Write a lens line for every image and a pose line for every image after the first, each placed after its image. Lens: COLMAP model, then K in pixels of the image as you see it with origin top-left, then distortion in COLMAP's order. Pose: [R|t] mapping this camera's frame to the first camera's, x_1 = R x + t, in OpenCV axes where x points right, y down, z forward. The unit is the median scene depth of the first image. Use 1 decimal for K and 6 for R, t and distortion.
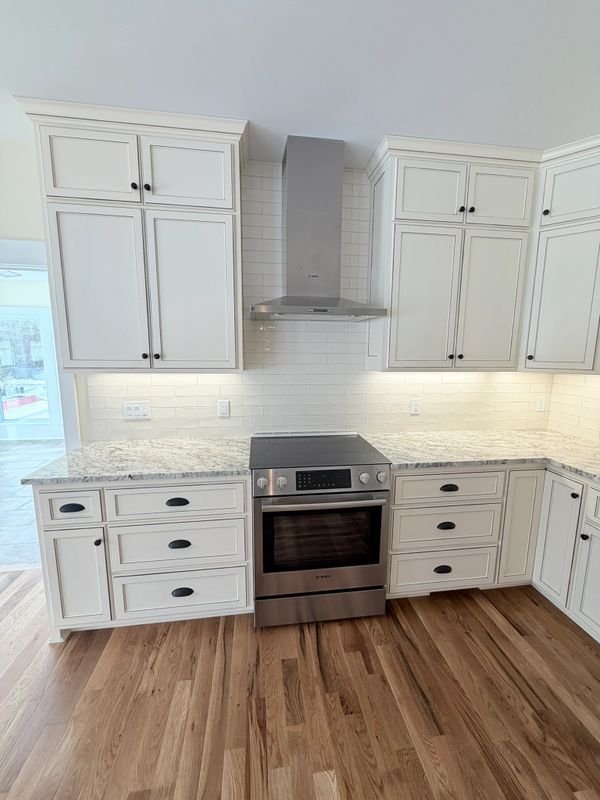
lens RADIAL K [[317.9, 0, 300.2], [0, 317.9, 397.2], [0, 0, 1]] dist [0.000154, 0.000361]
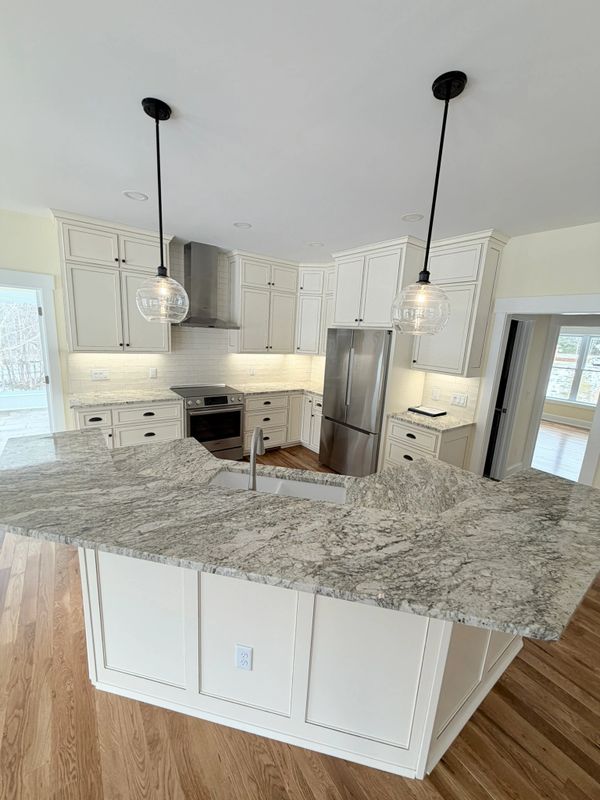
lens RADIAL K [[317.9, 0, 301.8], [0, 317.9, 398.6], [0, 0, 1]] dist [0.000154, 0.000361]
pose [[0.875731, -0.055970, 0.479544, -0.468034], [0.019799, 0.996585, 0.080160, 0.066934], [-0.482393, -0.060704, 0.873849, -1.265424]]
